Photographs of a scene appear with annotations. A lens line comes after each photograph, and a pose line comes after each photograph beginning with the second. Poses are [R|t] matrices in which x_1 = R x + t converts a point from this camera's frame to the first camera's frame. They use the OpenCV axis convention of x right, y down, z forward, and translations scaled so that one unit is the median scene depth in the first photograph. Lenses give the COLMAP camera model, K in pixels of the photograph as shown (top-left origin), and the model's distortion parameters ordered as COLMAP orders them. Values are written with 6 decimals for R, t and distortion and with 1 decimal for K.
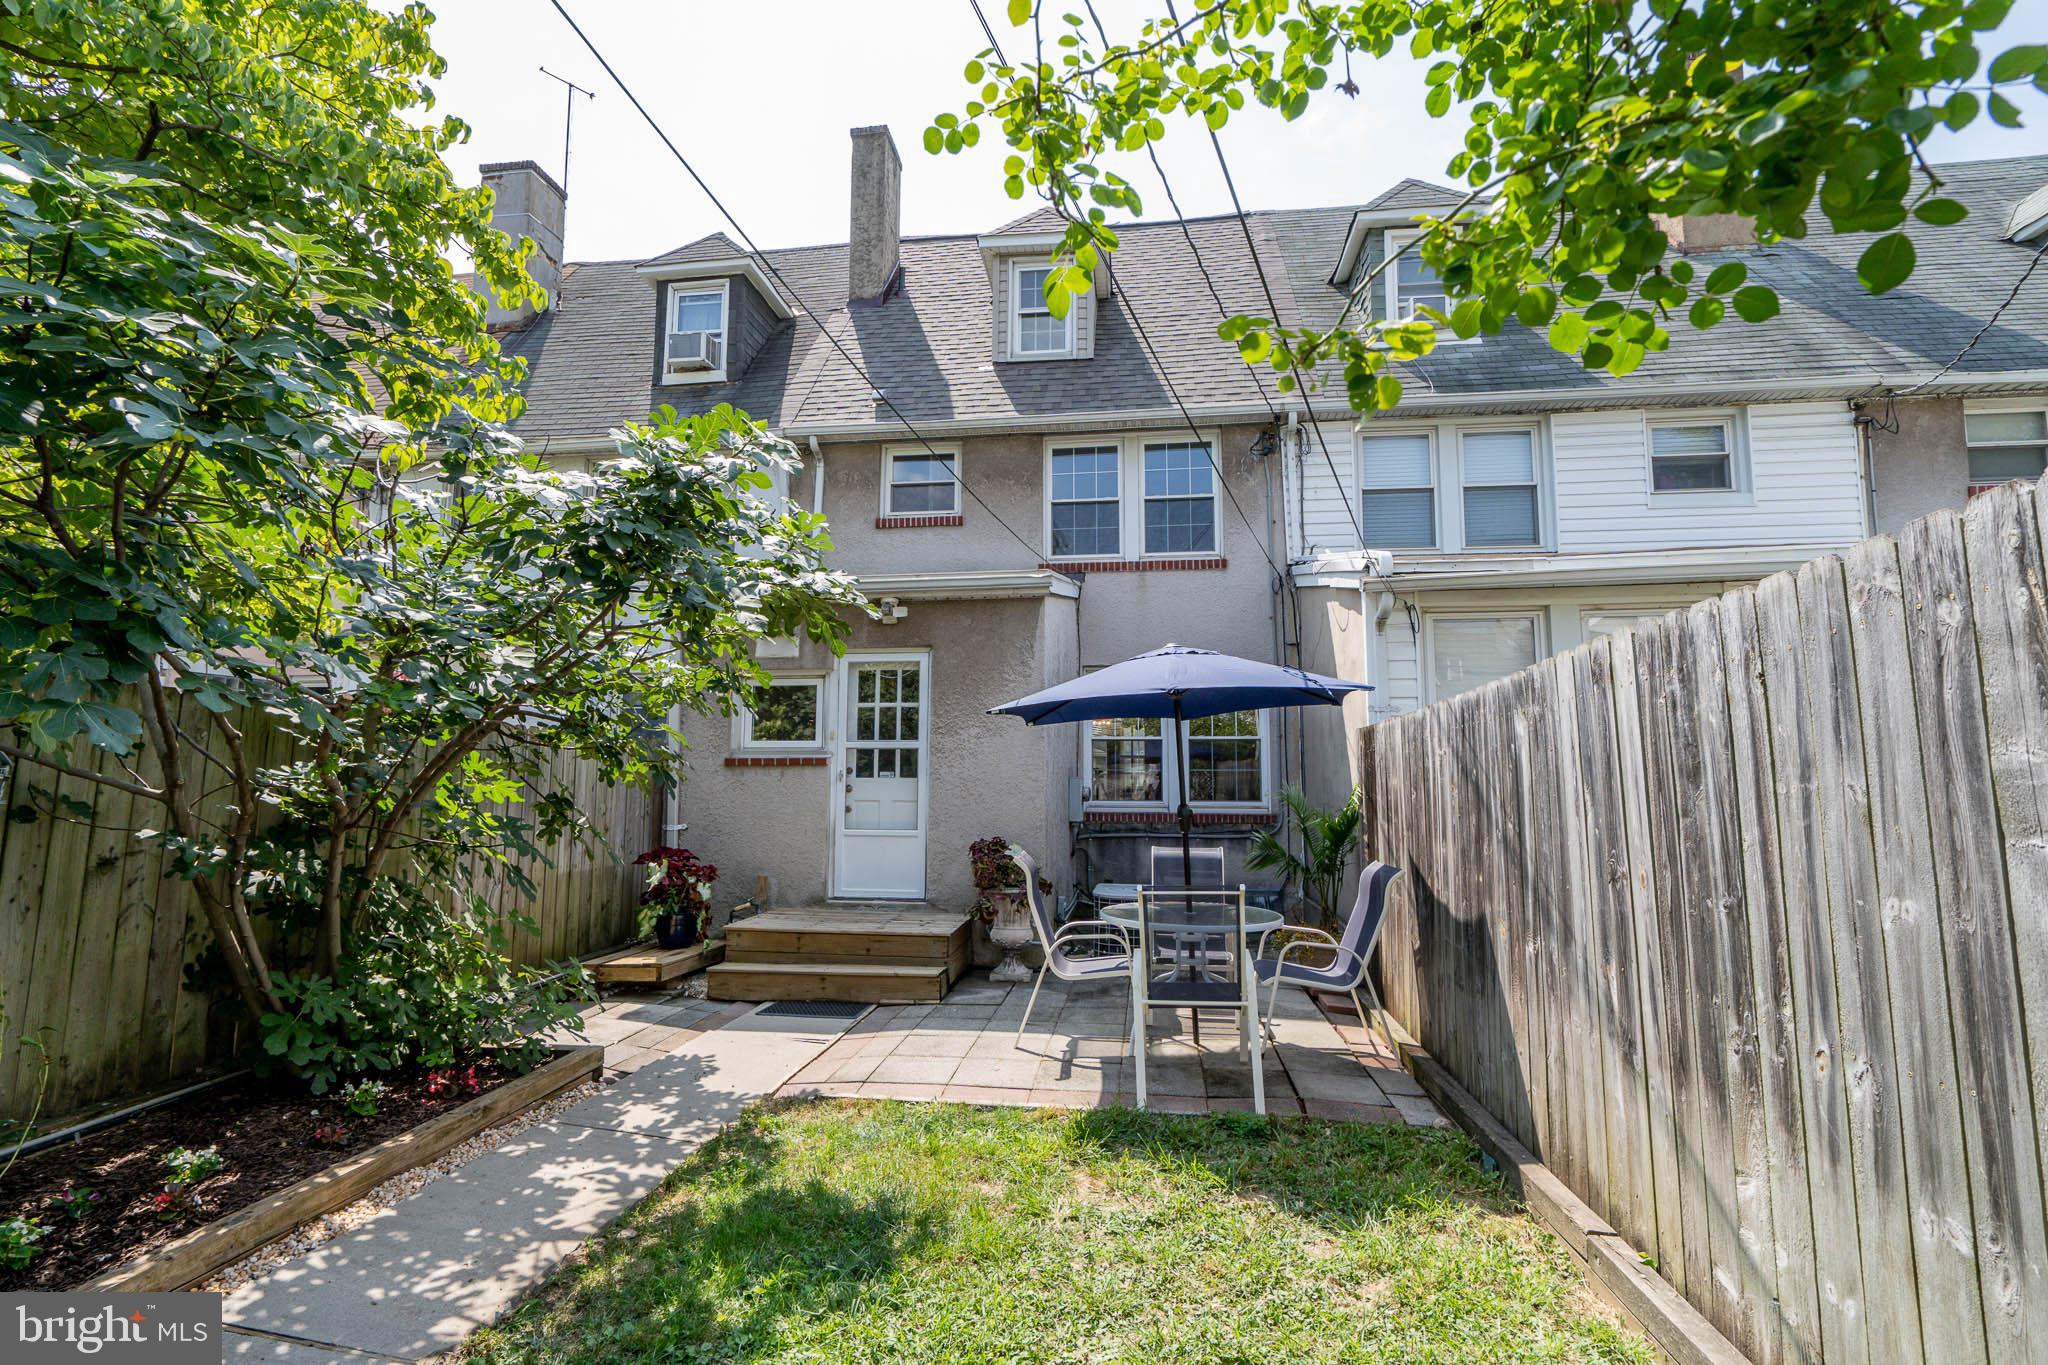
lens RADIAL K [[924.0, 0, 1024.0], [0, 924.0, 682.5], [0, 0, 1]] dist [-0.001459, 0.000153]
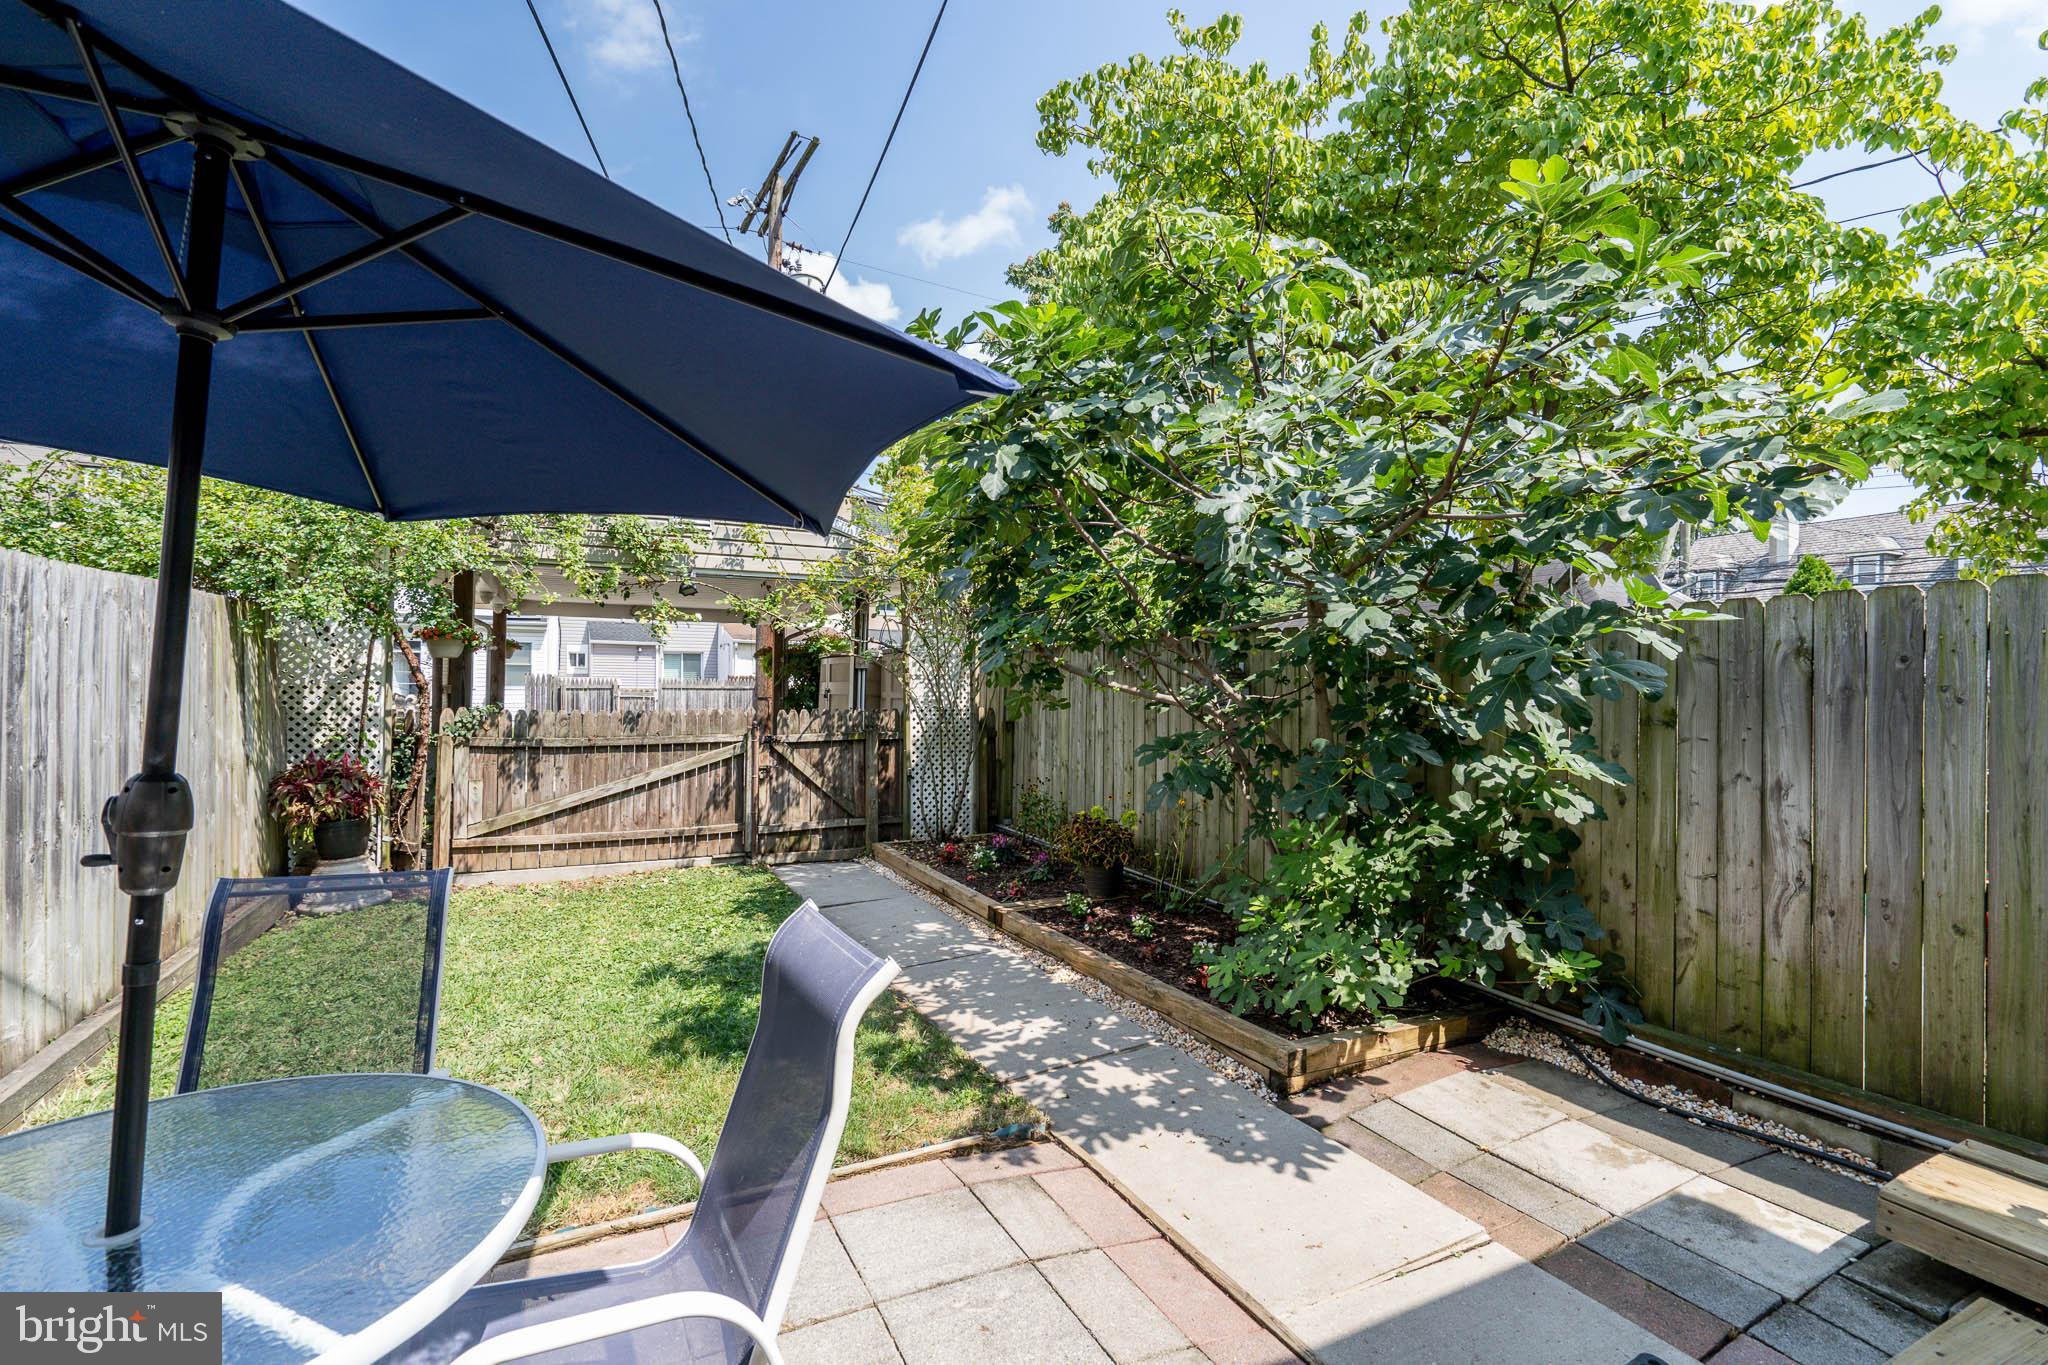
lens RADIAL K [[924.0, 0, 1024.0], [0, 924.0, 682.5], [0, 0, 1]] dist [-0.001459, 0.000153]
pose [[-0.827587, -0.019053, -0.561015, 0.182042], [0.049870, 0.992976, -0.107289, 0.230135], [0.559118, -0.116769, -0.820824, 2.053589]]
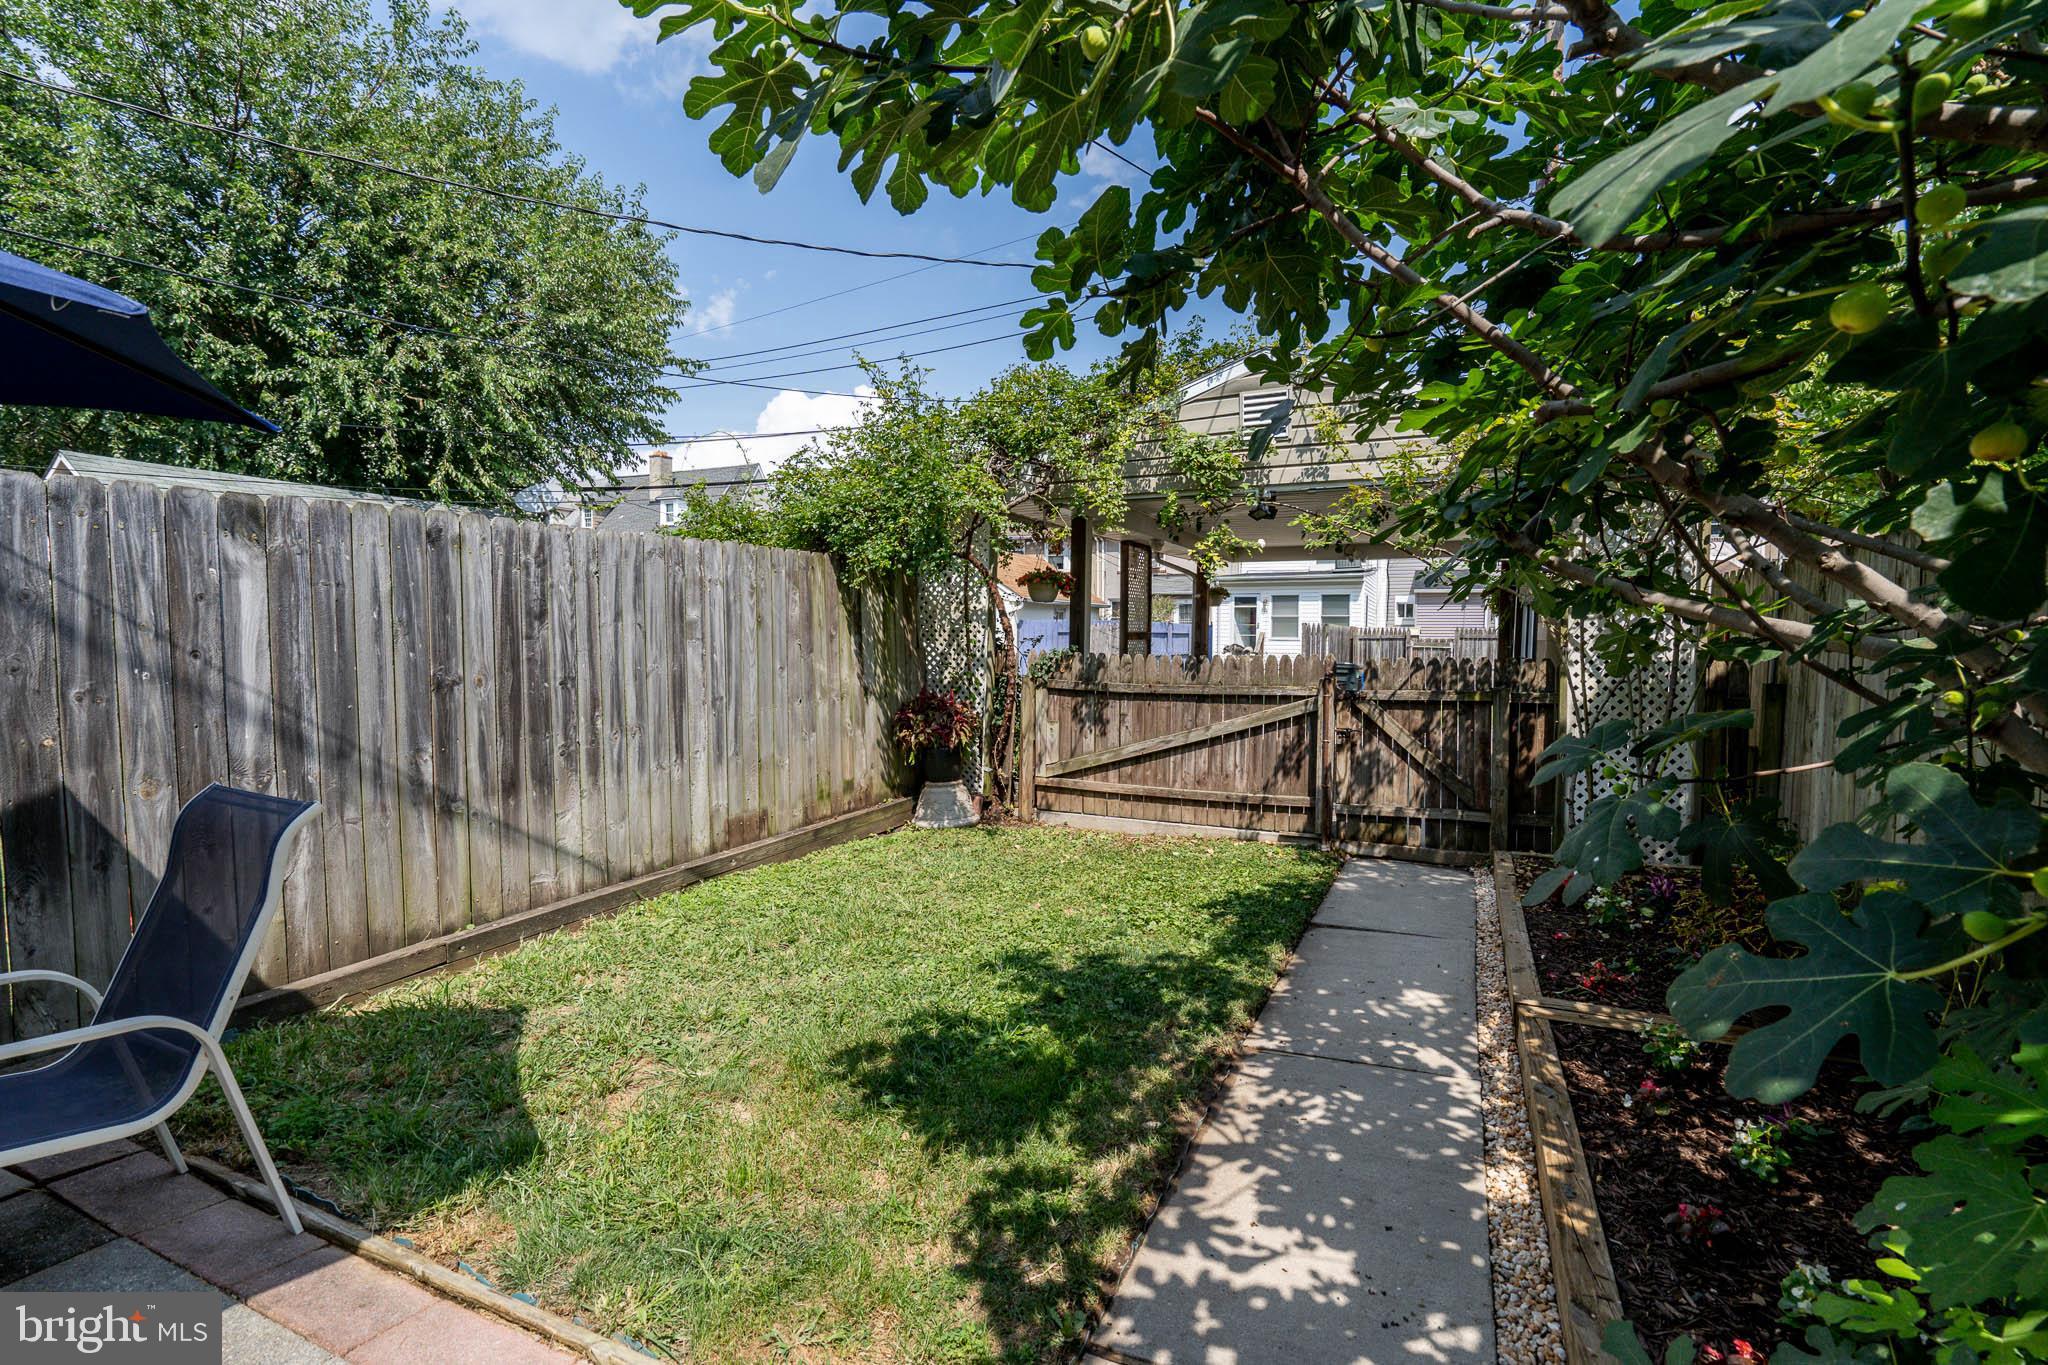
lens RADIAL K [[924.0, 0, 1024.0], [0, 924.0, 682.5], [0, 0, 1]] dist [-0.001459, 0.000153]
pose [[-0.952124, -0.027119, 0.304506, -0.508034], [-0.047224, 0.997149, -0.058853, 0.204241], [-0.302042, -0.070415, -0.950691, 1.696478]]
